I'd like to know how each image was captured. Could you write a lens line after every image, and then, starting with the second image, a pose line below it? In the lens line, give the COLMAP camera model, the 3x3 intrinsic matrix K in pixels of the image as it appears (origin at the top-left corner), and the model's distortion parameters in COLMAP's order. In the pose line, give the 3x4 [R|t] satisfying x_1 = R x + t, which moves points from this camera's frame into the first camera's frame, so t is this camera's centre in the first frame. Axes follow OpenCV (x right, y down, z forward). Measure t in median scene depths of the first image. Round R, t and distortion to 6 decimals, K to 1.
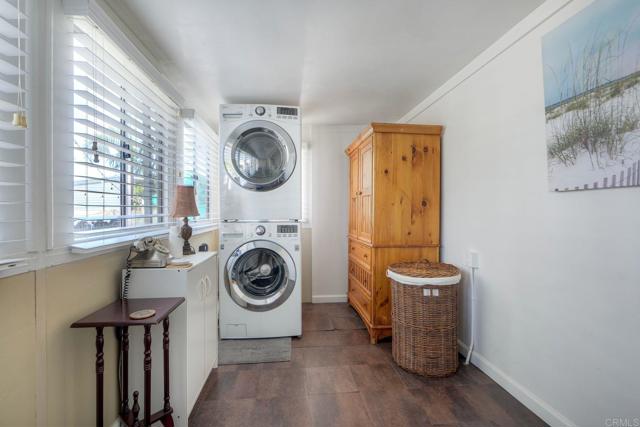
lens RADIAL K [[287.4, 0, 320.0], [0, 287.4, 213.5], [0, 0, 1]] dist [-0.002606, 0.000779]
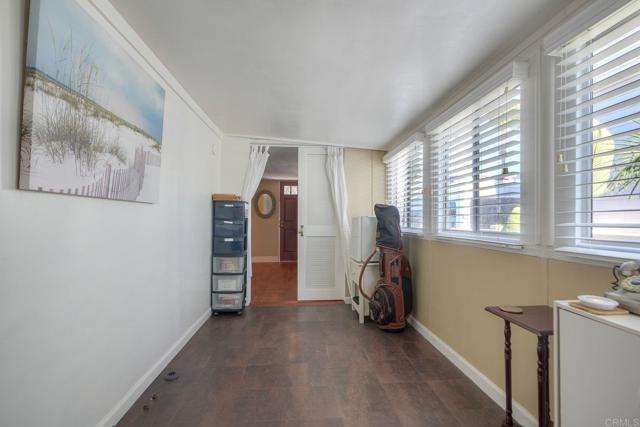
lens RADIAL K [[287.4, 0, 320.0], [0, 287.4, 213.5], [0, 0, 1]] dist [-0.002606, 0.000779]
pose [[-0.999668, 0.003007, 0.025590, 0.100887], [0.002865, 0.999980, -0.005588, -0.015415], [-0.025606, -0.005513, -0.999657, 1.998464]]
